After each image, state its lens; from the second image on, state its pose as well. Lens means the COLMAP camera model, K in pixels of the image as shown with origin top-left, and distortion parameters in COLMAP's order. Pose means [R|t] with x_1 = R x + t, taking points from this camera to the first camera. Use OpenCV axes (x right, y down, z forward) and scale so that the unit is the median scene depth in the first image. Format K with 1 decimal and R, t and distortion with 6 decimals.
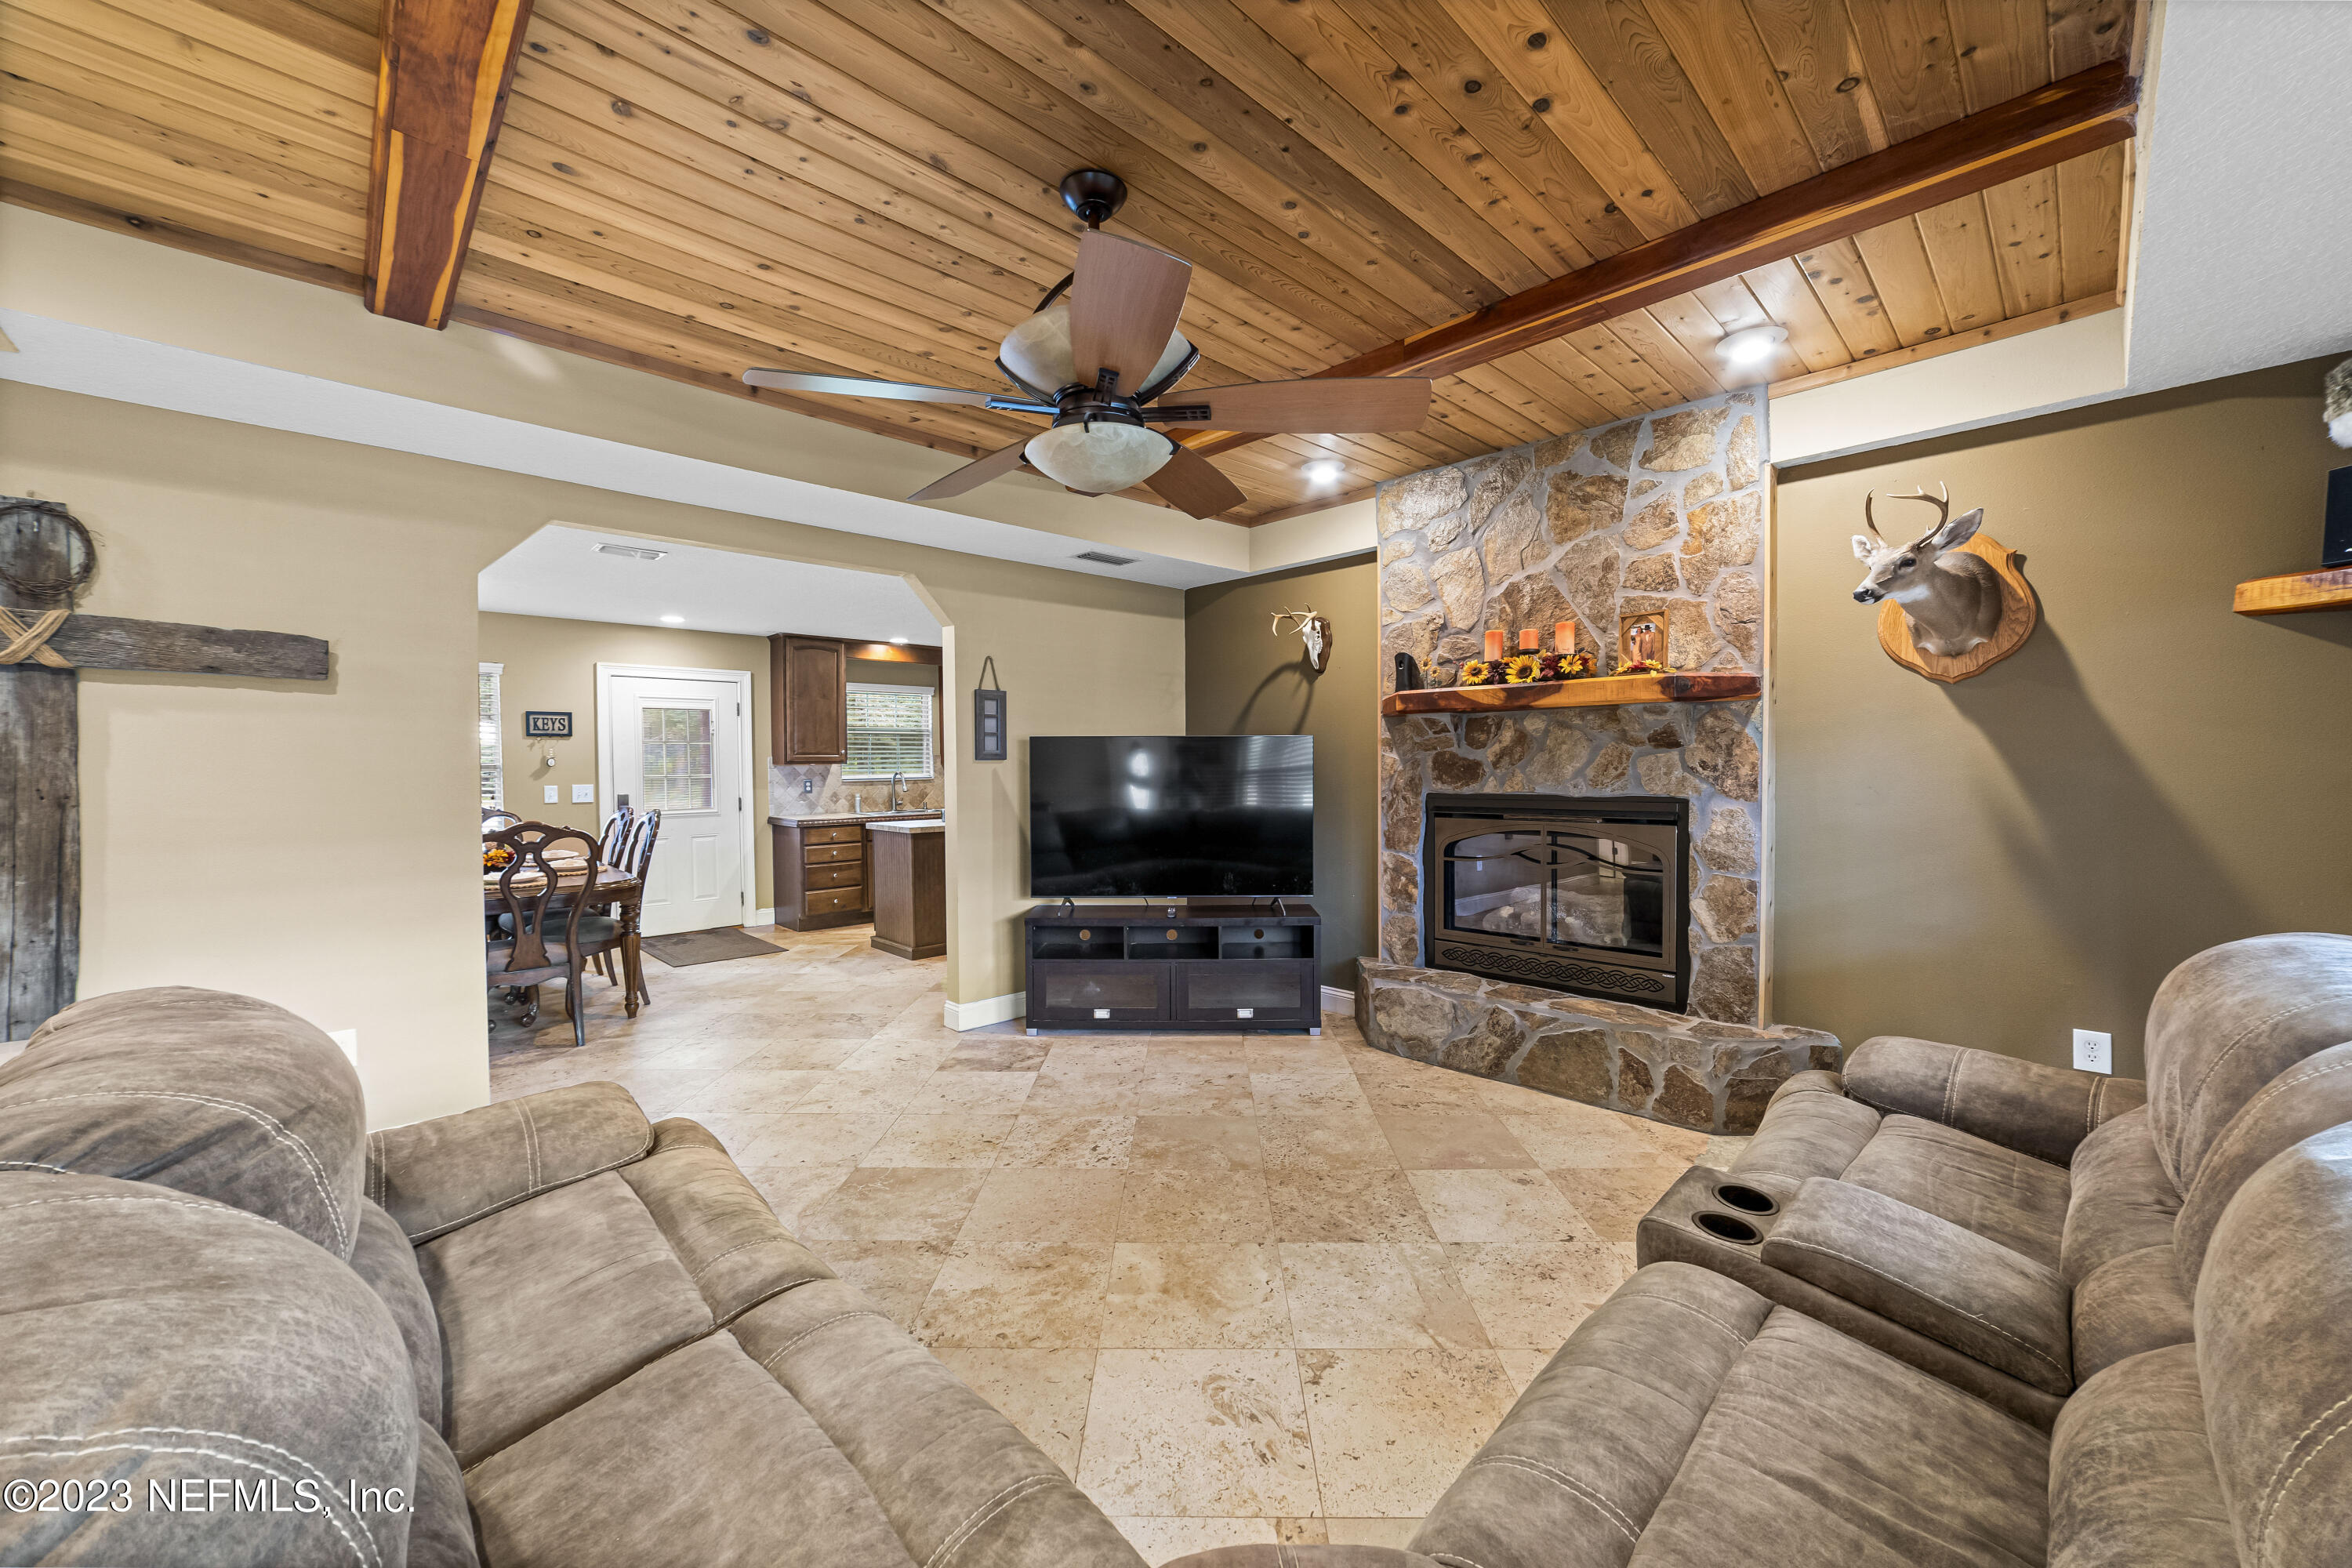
lens RADIAL K [[898.8, 0, 1165.6], [0, 898.8, 782.5], [0, 0, 1]] dist [-0.017059, 0.006924]
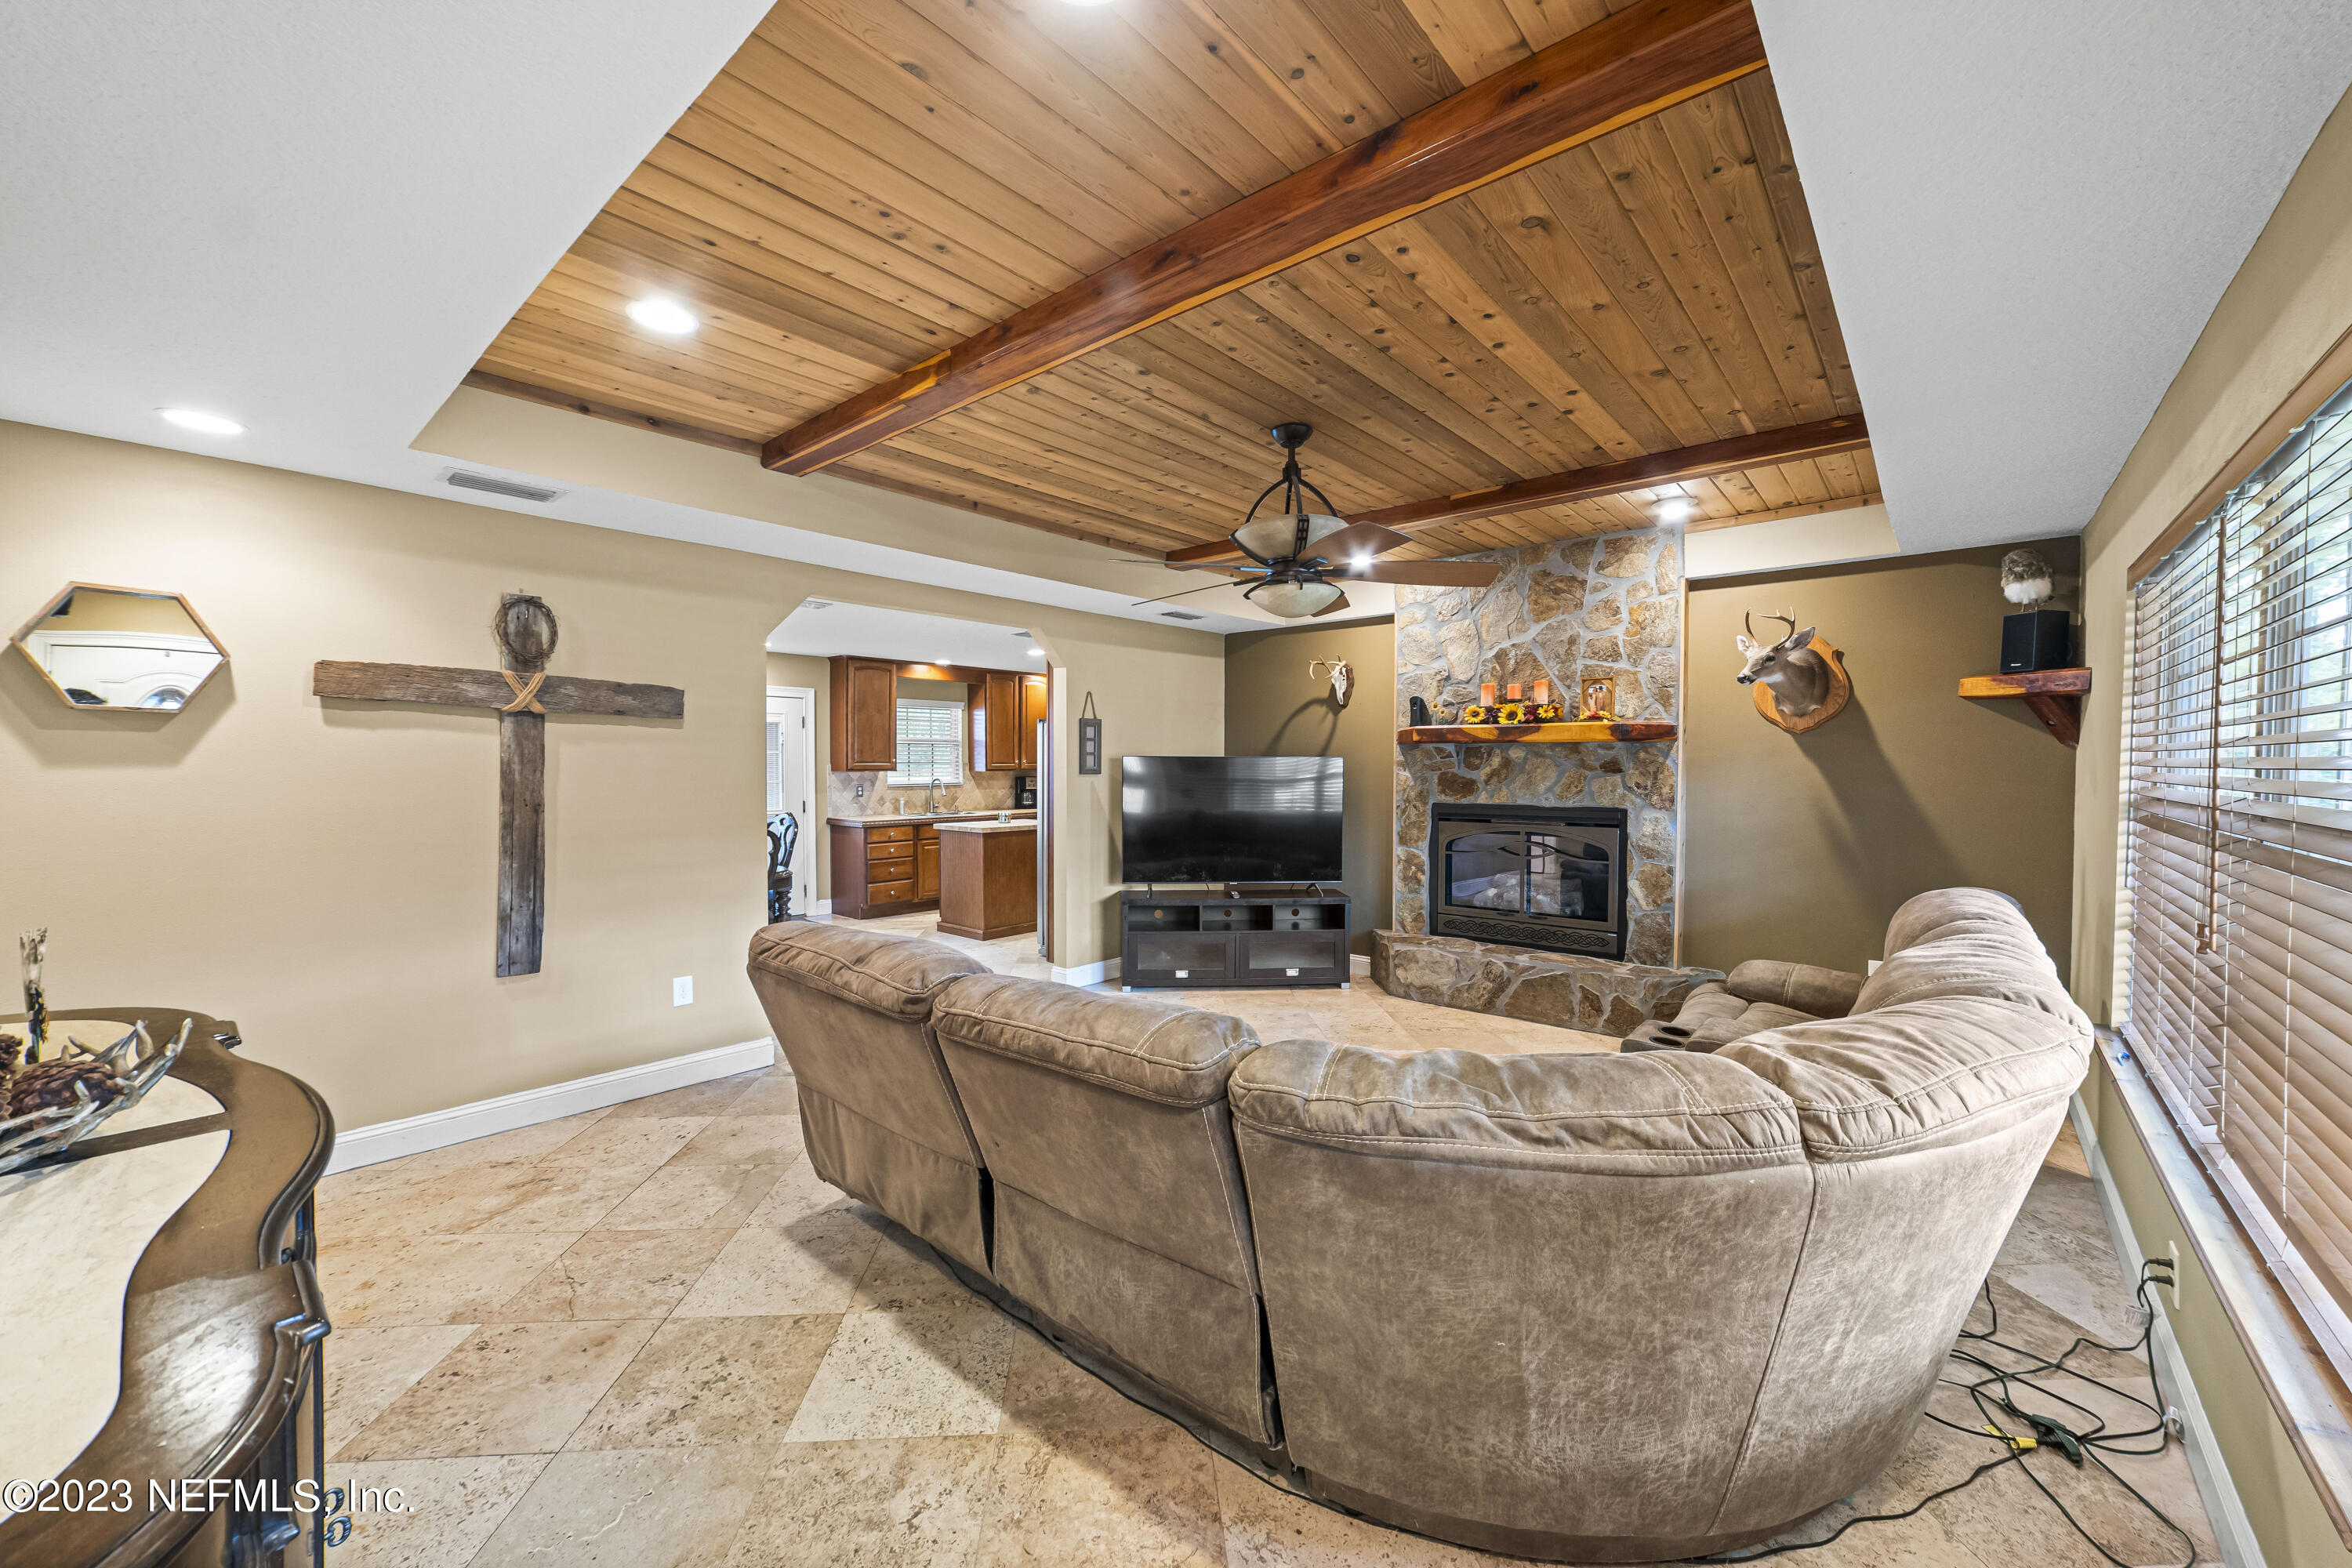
lens RADIAL K [[898.8, 0, 1167.1], [0, 898.8, 786.4], [0, 0, 1]] dist [-0.017059, 0.006924]
pose [[0.996474, 0.006453, 0.083651, -0.265945], [-0.006716, 0.999973, 0.002864, -0.017109], [-0.083630, -0.003415, 0.996491, -0.359471]]
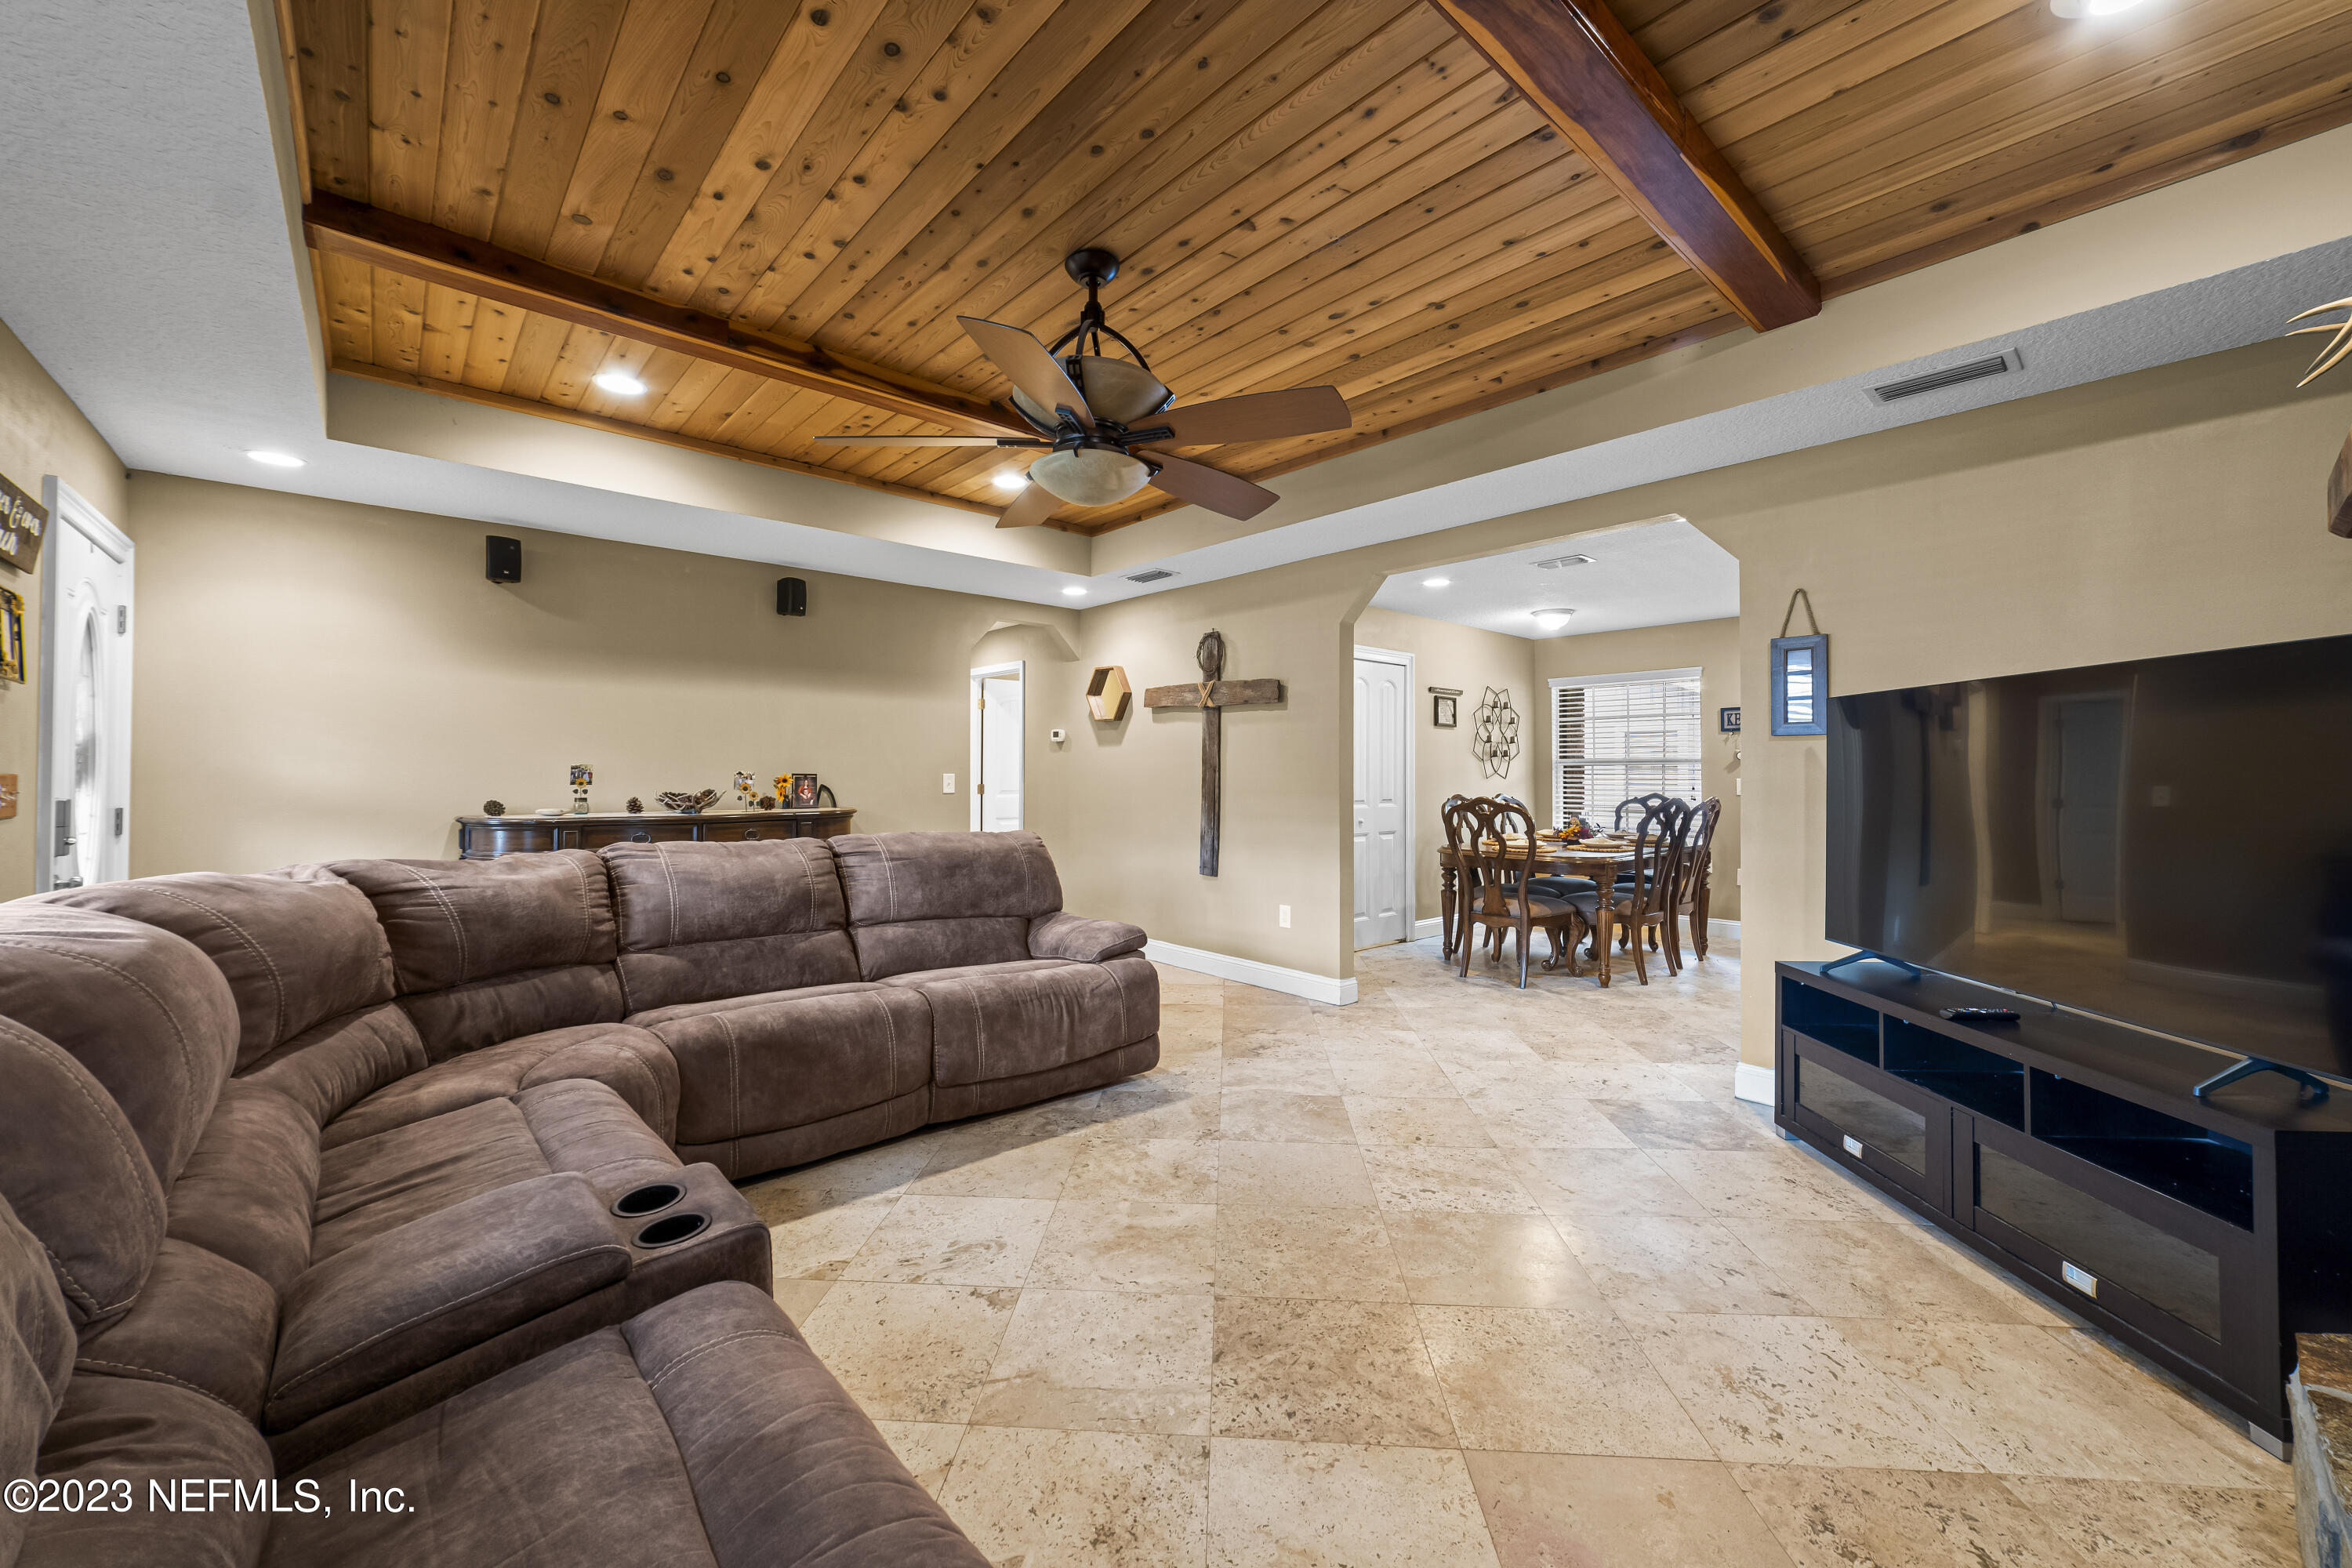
lens RADIAL K [[898.8, 0, 1165.8], [0, 898.8, 763.7], [0, 0, 1]] dist [-0.017059, 0.006924]
pose [[-0.042654, -0.008228, -0.999056, 0.705324], [-0.024736, 0.999668, -0.007177, 0.020655], [0.998784, 0.024407, -0.042844, 0.719394]]
